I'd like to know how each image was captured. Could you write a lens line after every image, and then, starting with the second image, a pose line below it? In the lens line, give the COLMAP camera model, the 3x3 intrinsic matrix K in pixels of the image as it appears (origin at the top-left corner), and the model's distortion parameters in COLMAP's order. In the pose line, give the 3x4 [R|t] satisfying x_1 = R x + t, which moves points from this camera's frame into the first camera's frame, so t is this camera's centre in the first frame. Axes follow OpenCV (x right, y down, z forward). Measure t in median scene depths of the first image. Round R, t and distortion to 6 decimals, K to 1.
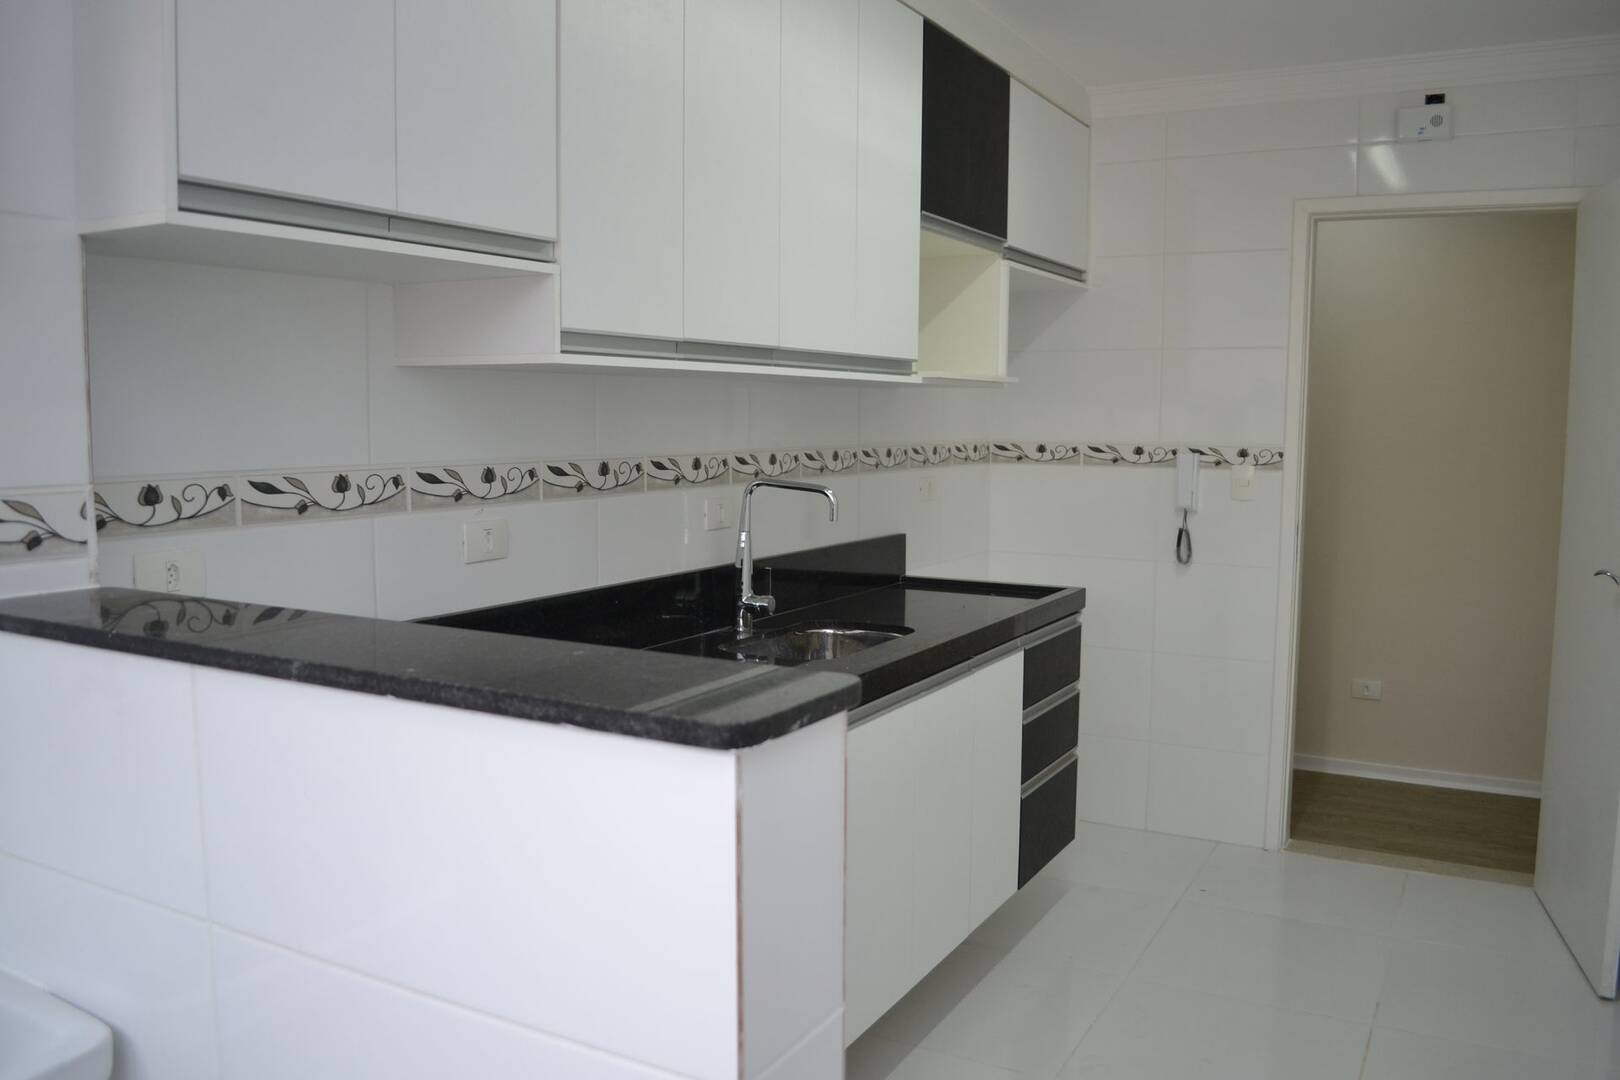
lens RADIAL K [[1271.1, 0, 825.1], [0, 1271.1, 546.0], [0, 0, 1]] dist [-0.079175, -0.009124]
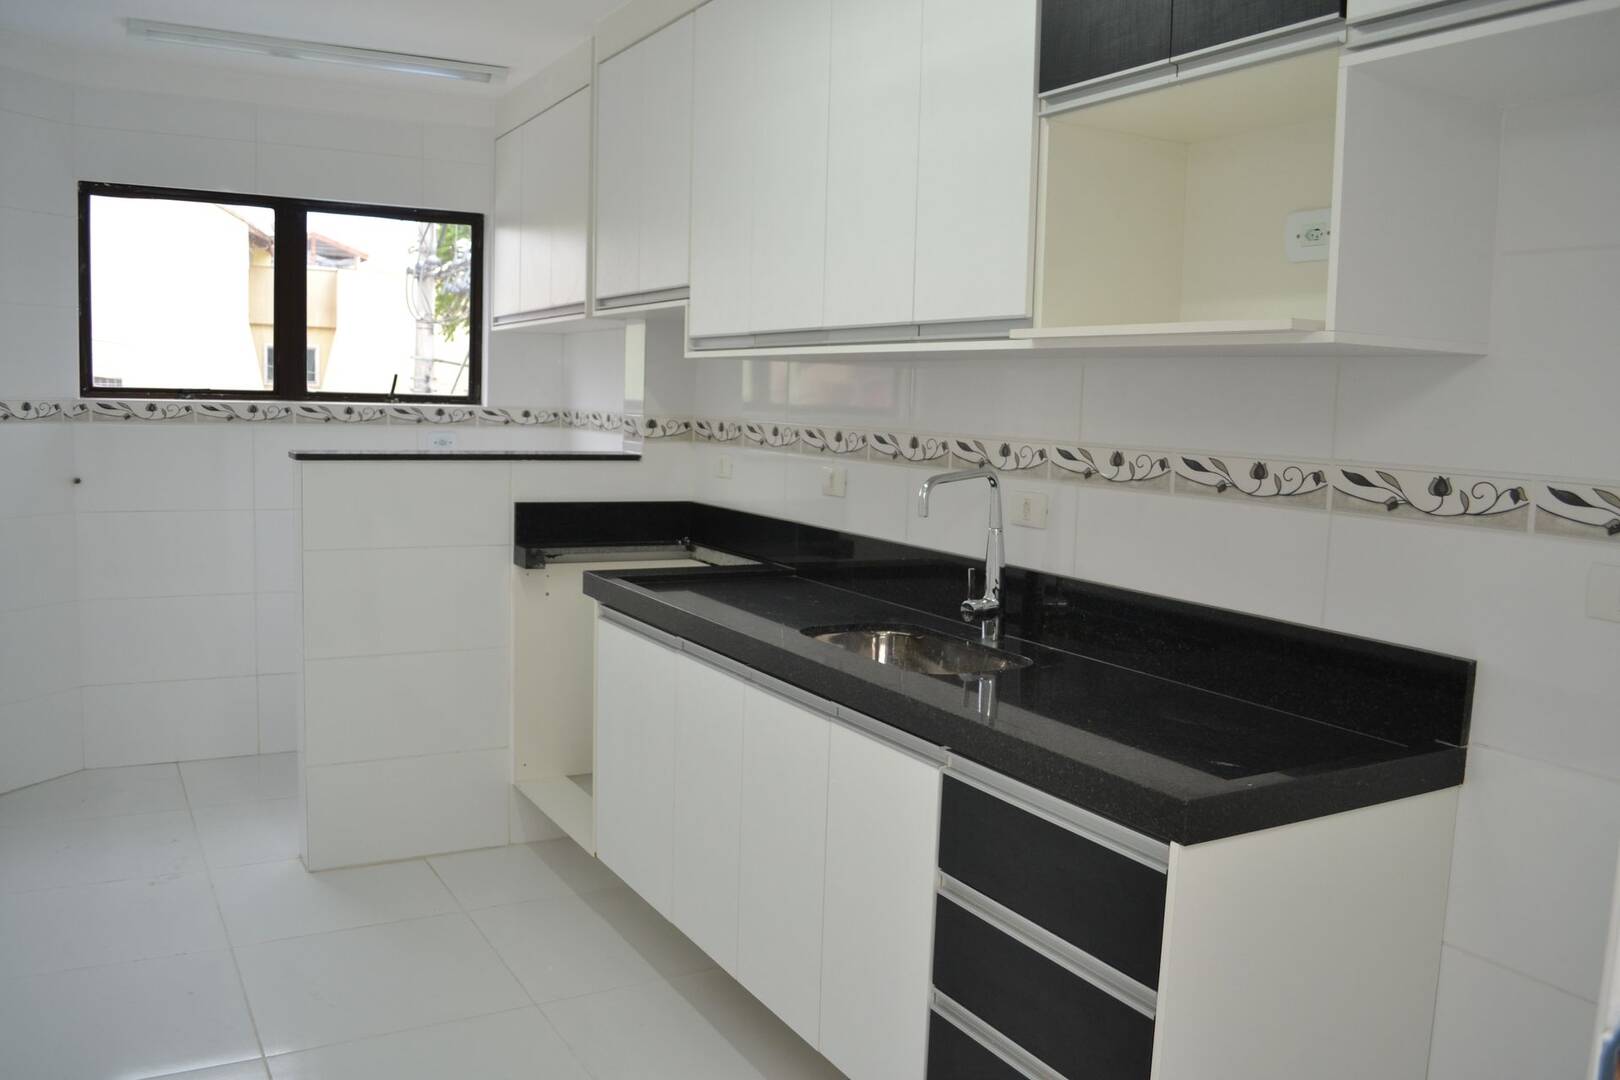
lens RADIAL K [[1271.1, 0, 819.3], [0, 1271.1, 543.0], [0, 0, 1]] dist [-0.079175, -0.009124]
pose [[-0.511746, 0.086430, -0.854778, 0.713487], [-0.111152, 0.979904, 0.165628, -0.126090], [0.851916, 0.179770, -0.491855, 1.242227]]
